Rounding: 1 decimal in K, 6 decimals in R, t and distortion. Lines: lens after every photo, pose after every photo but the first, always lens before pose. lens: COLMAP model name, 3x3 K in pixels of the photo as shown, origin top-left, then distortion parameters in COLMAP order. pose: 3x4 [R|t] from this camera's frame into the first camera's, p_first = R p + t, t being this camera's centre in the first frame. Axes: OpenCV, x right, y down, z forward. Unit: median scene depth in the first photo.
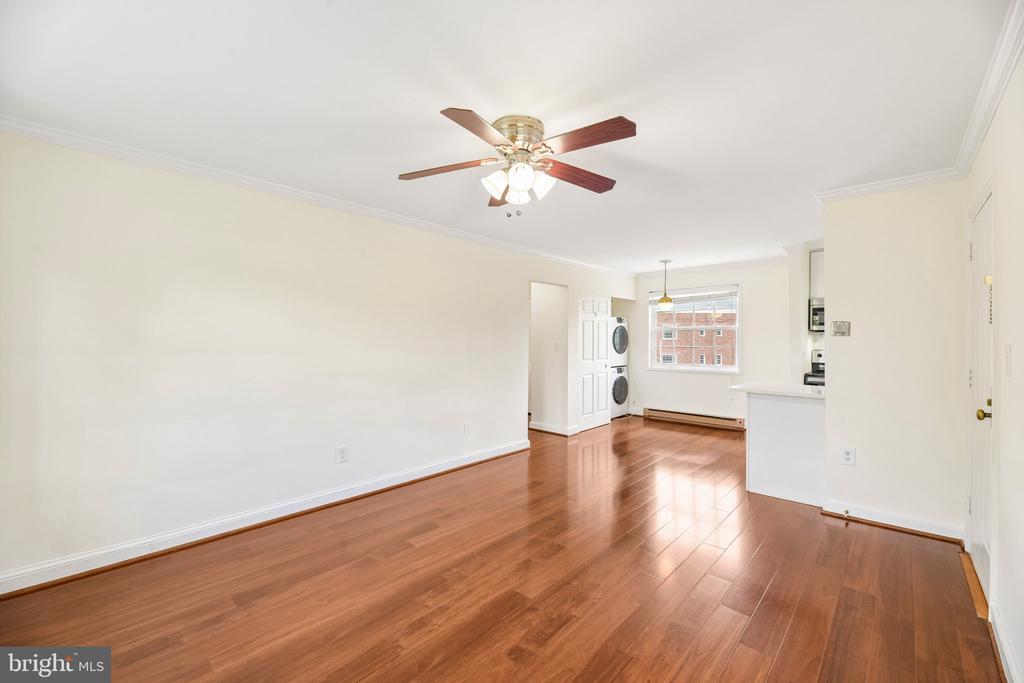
lens RADIAL K [[412.1, 0, 514.0], [0, 412.1, 341.2], [0, 0, 1]] dist [-0.000734, -0.003106]
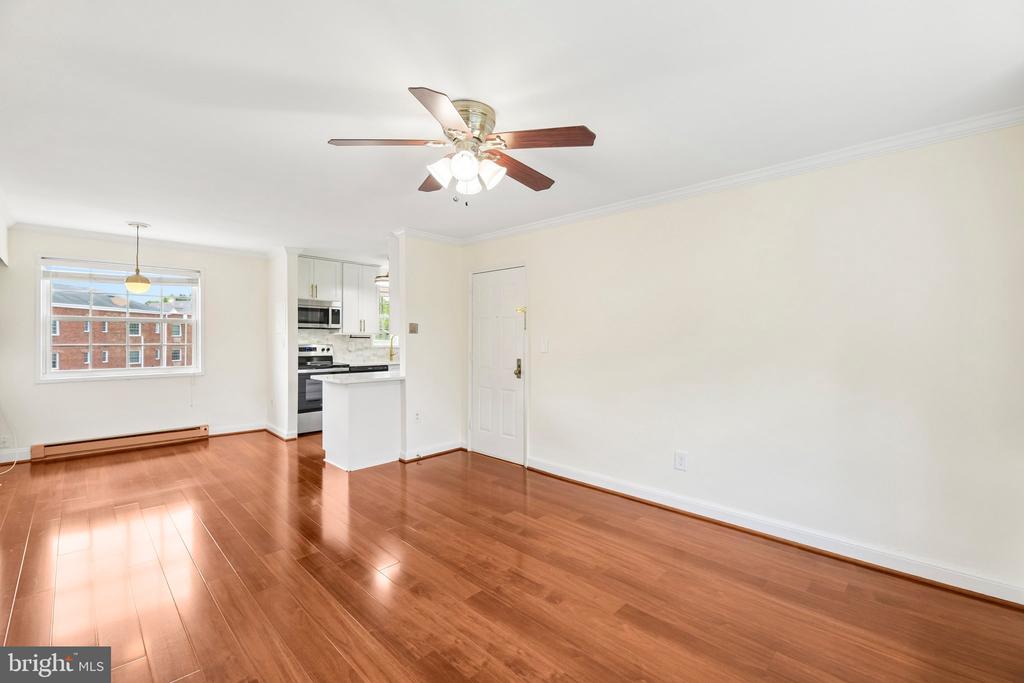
lens RADIAL K [[436.9, 0, 520.5], [0, 436.9, 338.7], [0, 0, 1]] dist [-0.000170, -0.002009]
pose [[0.021032, -0.007720, 0.999749, -0.347759], [0.001075, 0.999970, 0.007699, -0.002058], [-0.999778, 0.000913, 0.021039, 0.296078]]
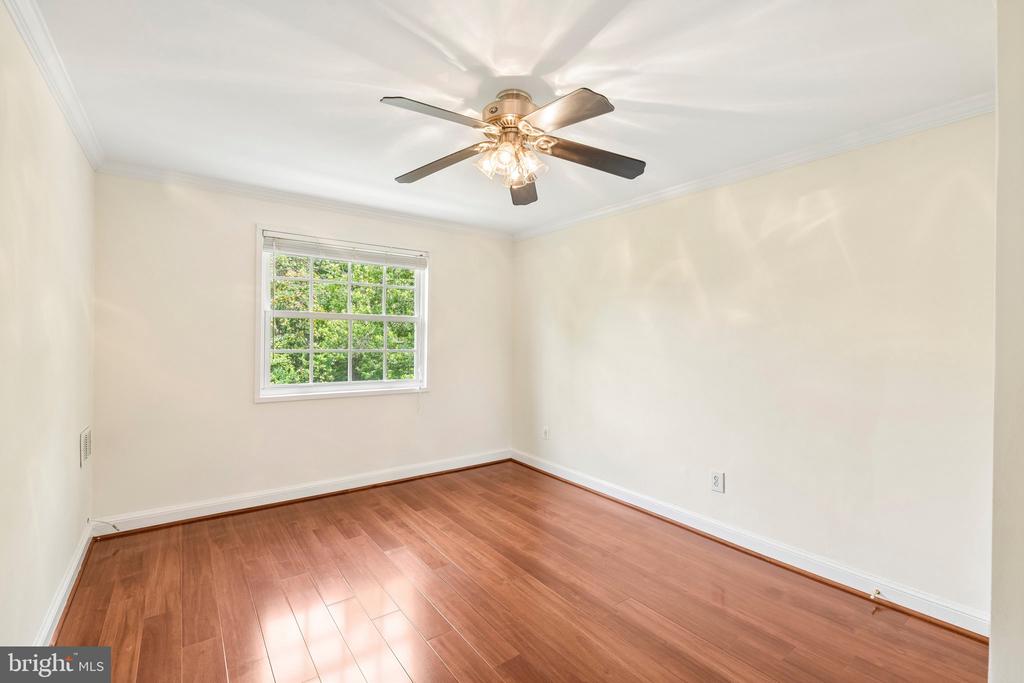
lens RADIAL K [[453.4, 0, 525.0], [0, 453.4, 340.1], [0, 0, 1]] dist [-0.003061, -0.000910]
pose [[0.176040, -0.000846, 0.984383, -0.122957], [-0.001484, 0.999998, 0.001125, -0.000414], [-0.984382, -0.001659, 0.176038, 0.698971]]
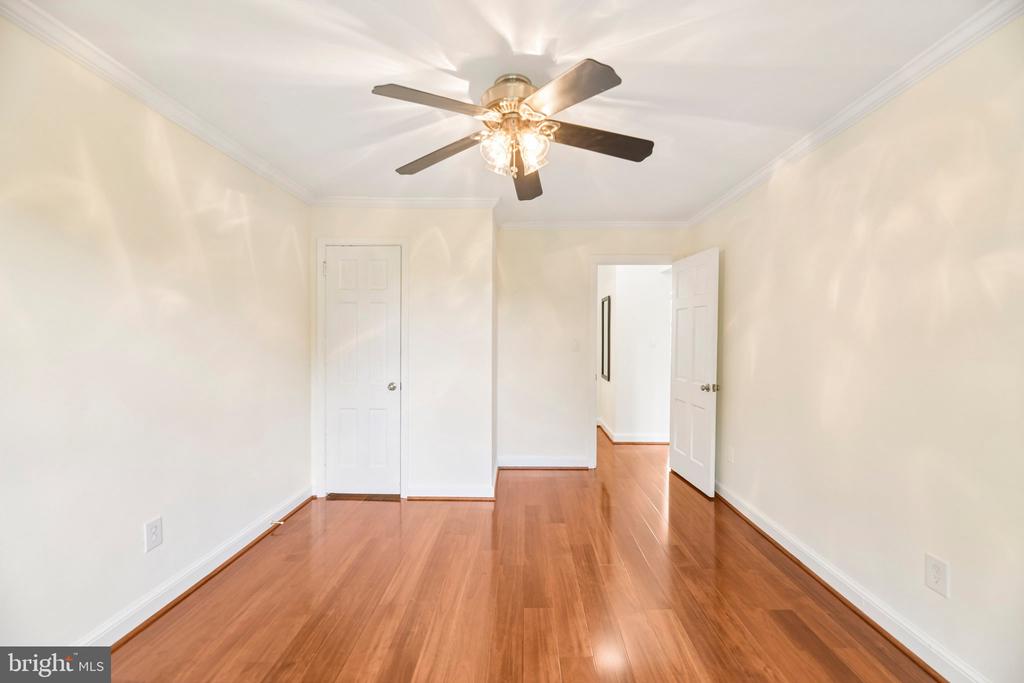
lens RADIAL K [[412.1, 0, 515.1], [0, 412.1, 338.4], [0, 0, 1]] dist [-0.000734, -0.003106]
pose [[-0.755483, 0.001343, -0.655167, 0.398119], [-0.007384, 0.999917, 0.010564, 0.000057], [0.655127, 0.012819, -0.755410, 0.993136]]
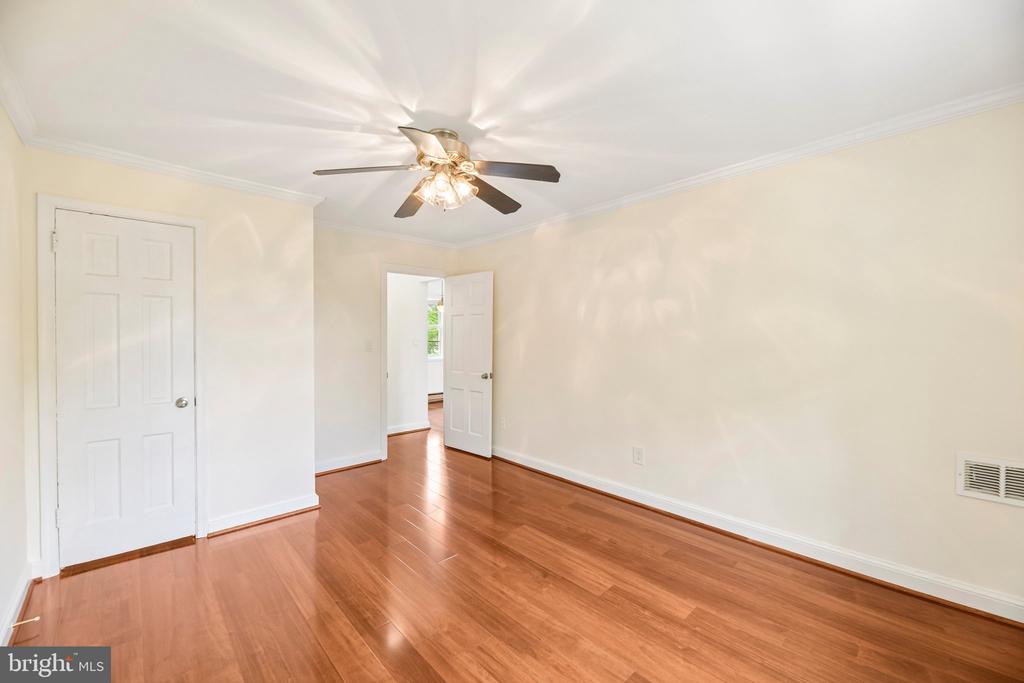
lens RADIAL K [[412.1, 0, 511.7], [0, 412.1, 338.3], [0, 0, 1]] dist [-0.000734, -0.003106]
pose [[-0.091871, 0.005312, -0.995757, 0.563927], [-0.005390, 0.999968, 0.005832, -0.001757], [0.995756, 0.005903, -0.091839, 0.861198]]
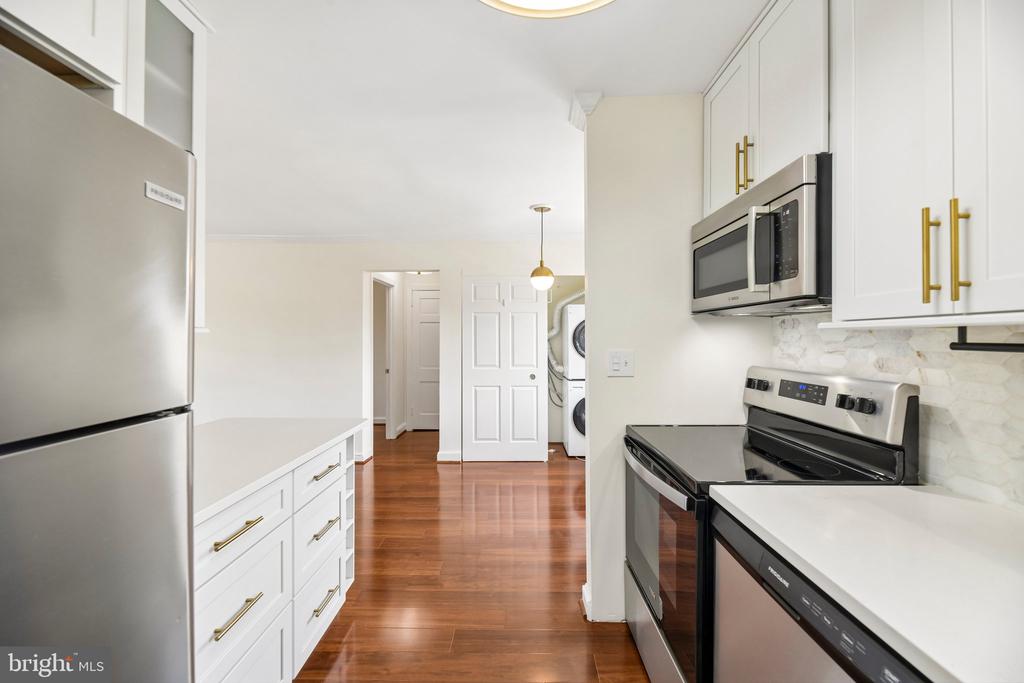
lens RADIAL K [[412.1, 0, 517.7], [0, 412.1, 339.9], [0, 0, 1]] dist [-0.000734, -0.003106]
pose [[0.672781, -0.001628, -0.739840, 0.736444], [-0.002848, 0.999984, -0.004790, 0.001514], [0.739836, 0.005330, 0.672766, 0.527094]]
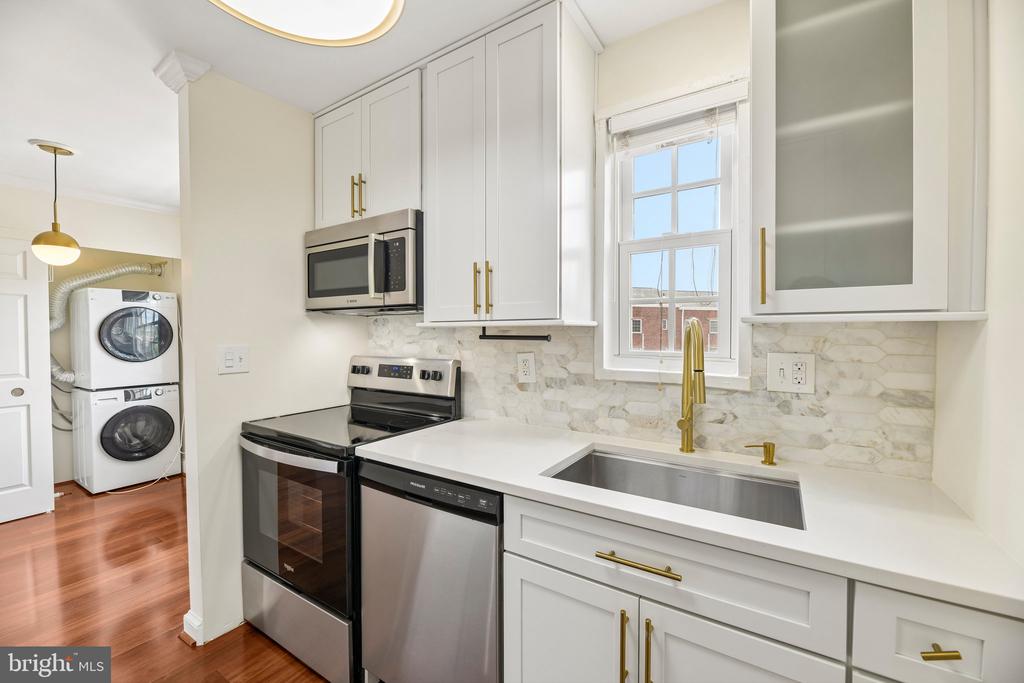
lens RADIAL K [[412.1, 0, 515.0], [0, 412.1, 340.4], [0, 0, 1]] dist [-0.000734, -0.003106]
pose [[0.984872, -0.008975, 0.173050, 0.707424], [0.007216, 0.999916, 0.010790, 0.002020], [-0.173132, -0.009378, 0.984854, 0.465755]]
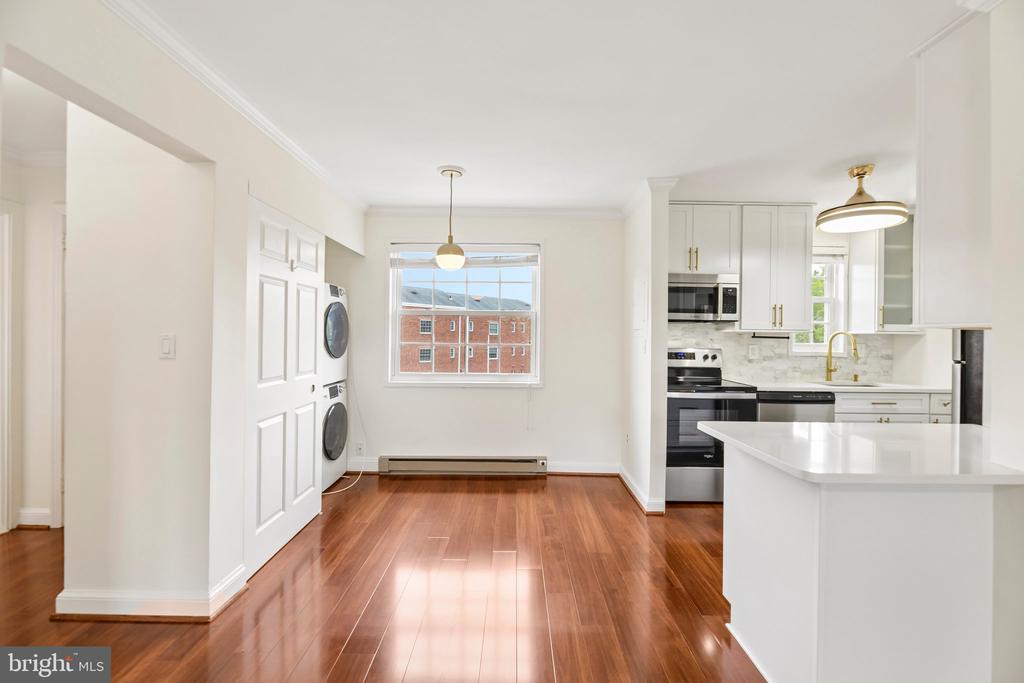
lens RADIAL K [[436.9, 0, 513.5], [0, 436.9, 335.3], [0, 0, 1]] dist [-0.000170, -0.002009]
pose [[0.730779, 0.004465, 0.682600, 0.060982], [-0.005009, 0.999987, -0.001178, 0.002582], [-0.682596, -0.002558, 0.730791, 0.522516]]
